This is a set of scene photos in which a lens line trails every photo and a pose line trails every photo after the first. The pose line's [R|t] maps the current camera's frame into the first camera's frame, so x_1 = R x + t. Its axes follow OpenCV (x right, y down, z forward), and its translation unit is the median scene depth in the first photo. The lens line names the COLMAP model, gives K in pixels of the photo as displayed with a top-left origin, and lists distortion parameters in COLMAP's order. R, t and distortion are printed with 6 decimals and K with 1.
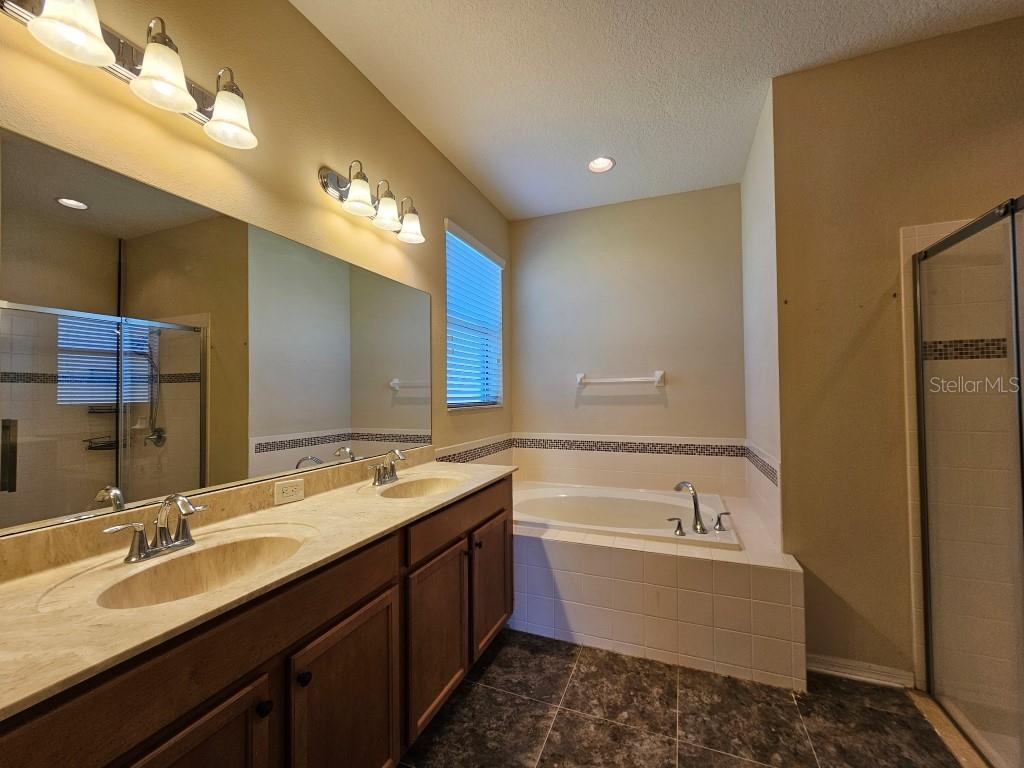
lens RADIAL K [[416.9, 0, 516.1], [0, 416.9, 382.2], [0, 0, 1]] dist [-0.002907, 0.001811]
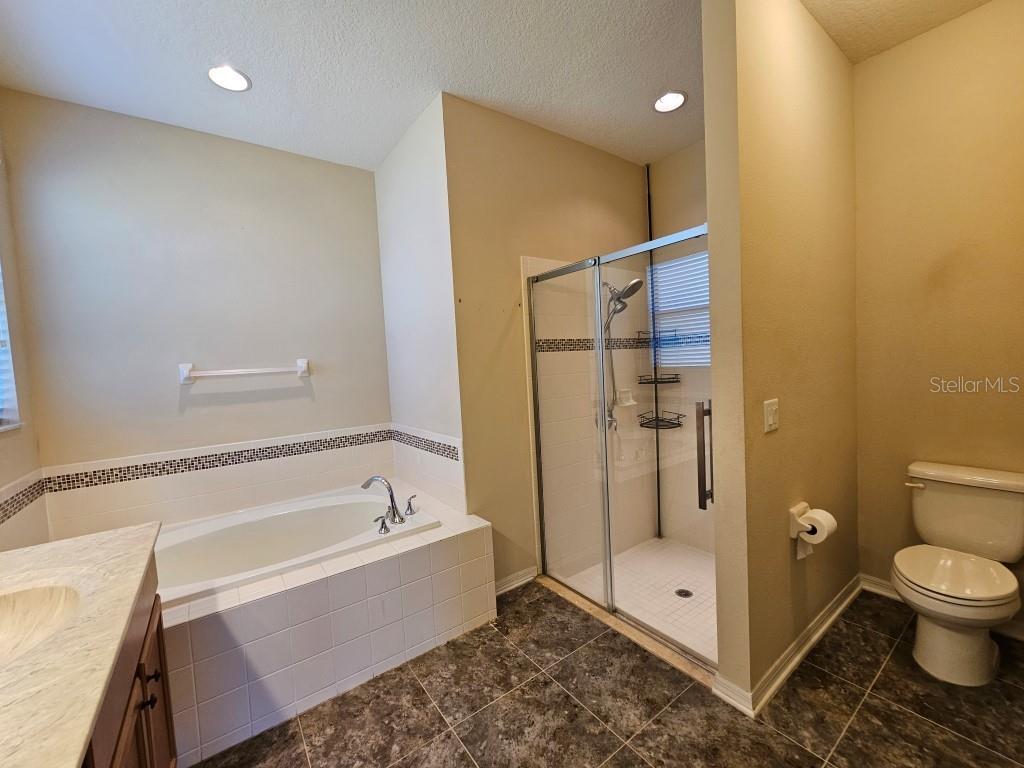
lens RADIAL K [[416.9, 0, 515.2], [0, 416.9, 383.6], [0, 0, 1]] dist [-0.002907, 0.001811]
pose [[0.530198, -0.063463, 0.845496, -0.240548], [0.022162, 0.997891, 0.061004, -0.028998], [-0.847584, -0.013606, 0.530486, 0.241270]]
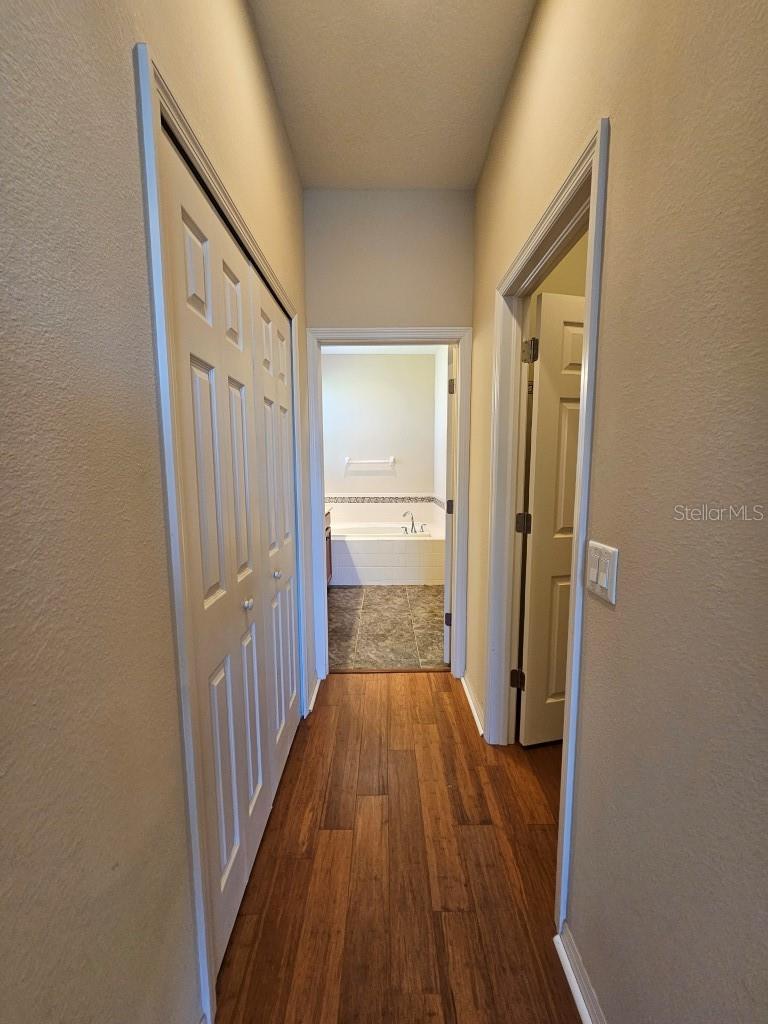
lens RADIAL K [[416.9, 0, 384.7], [0, 416.9, 512.3], [0, 0, 1]] dist [-0.002907, 0.001811]
pose [[0.928727, -0.038025, 0.368810, -0.532598], [-0.013408, 0.990632, 0.135899, -0.049866], [-0.370523, -0.131158, 0.919516, -0.994407]]
